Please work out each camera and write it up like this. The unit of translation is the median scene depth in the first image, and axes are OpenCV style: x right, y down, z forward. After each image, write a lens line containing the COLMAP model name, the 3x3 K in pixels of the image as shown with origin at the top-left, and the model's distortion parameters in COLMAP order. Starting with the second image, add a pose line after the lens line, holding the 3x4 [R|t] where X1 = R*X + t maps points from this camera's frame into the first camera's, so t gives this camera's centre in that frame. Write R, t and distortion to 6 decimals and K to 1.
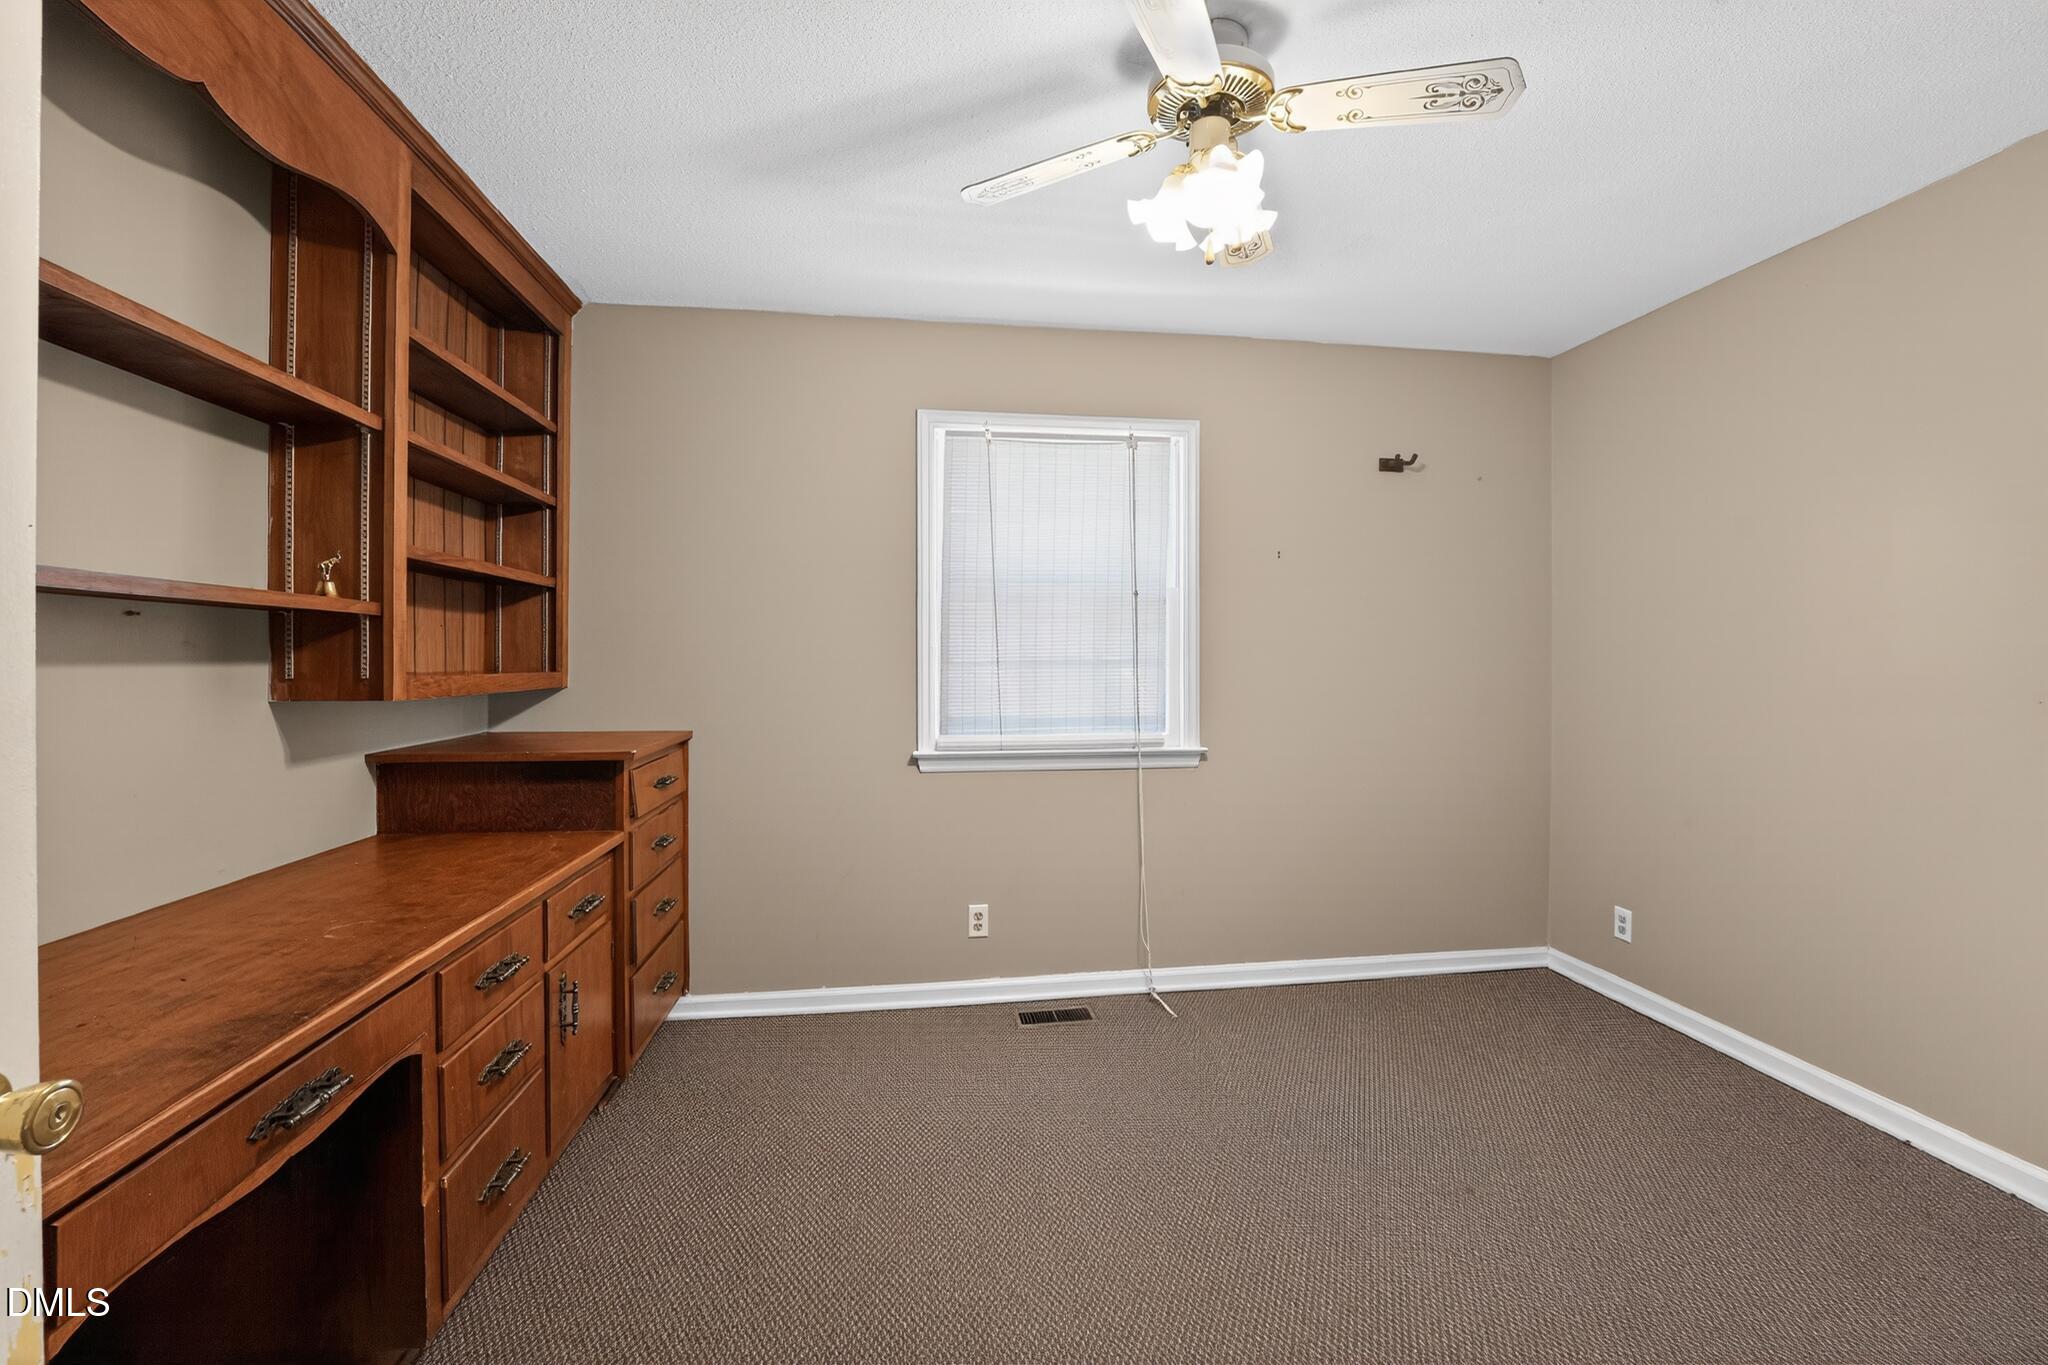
lens RADIAL K [[843.4, 0, 1028.1], [0, 843.4, 648.5], [0, 0, 1]] dist [-0.020985, 0.000378]
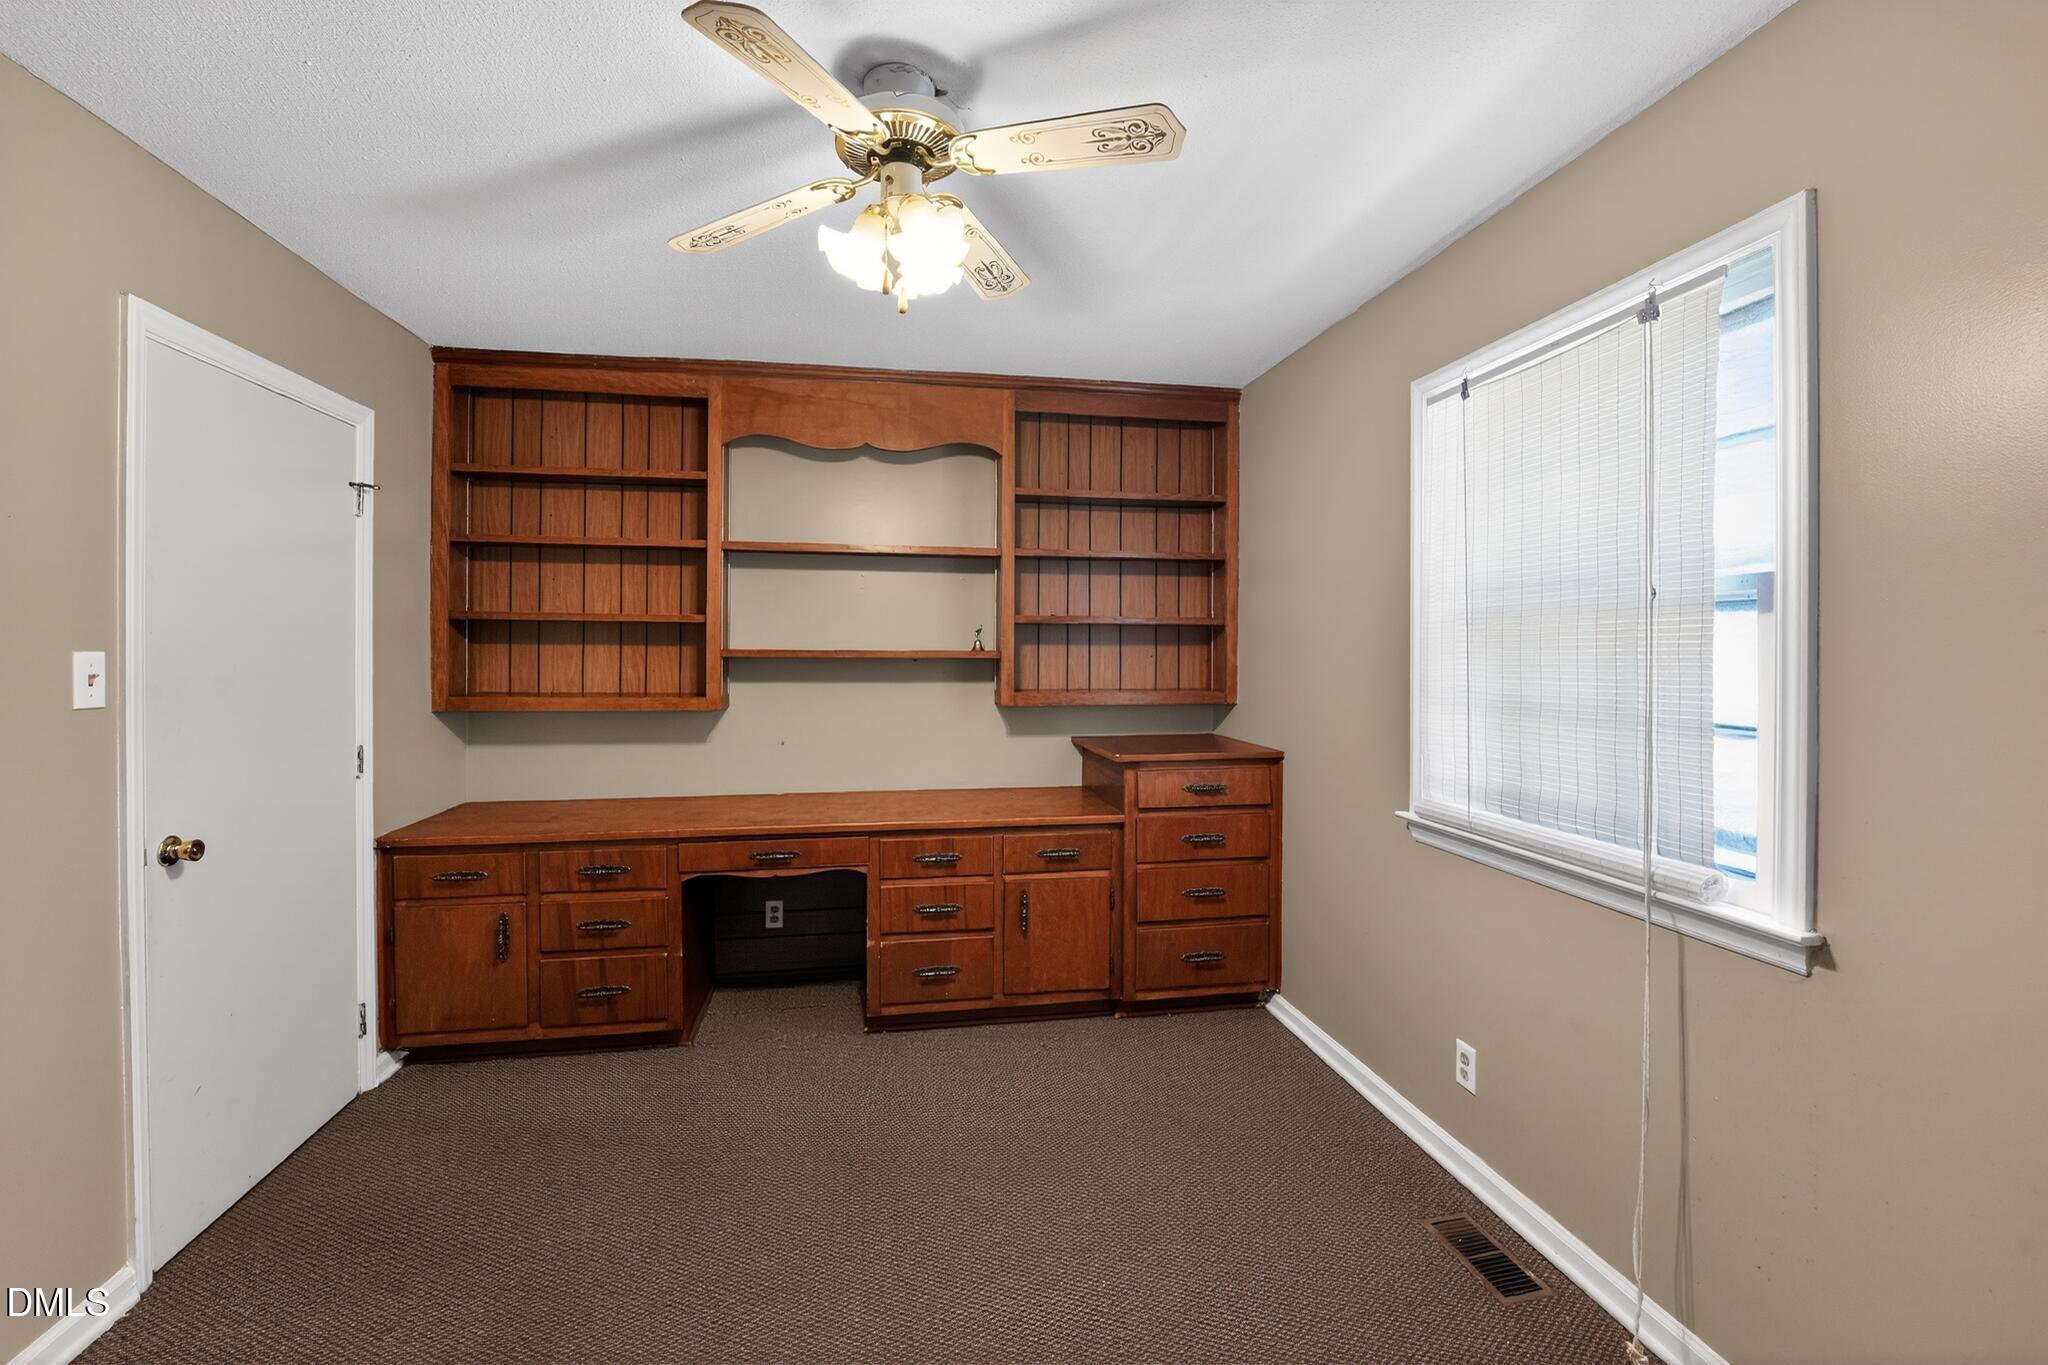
lens RADIAL K [[843.4, 0, 1028.1], [0, 843.4, 648.5], [0, 0, 1]] dist [-0.020985, 0.000378]
pose [[0.044943, -0.003617, -0.998983, 0.667352], [0.002146, 0.999991, -0.003524, -0.032663], [0.998987, -0.001985, 0.044951, 0.624188]]
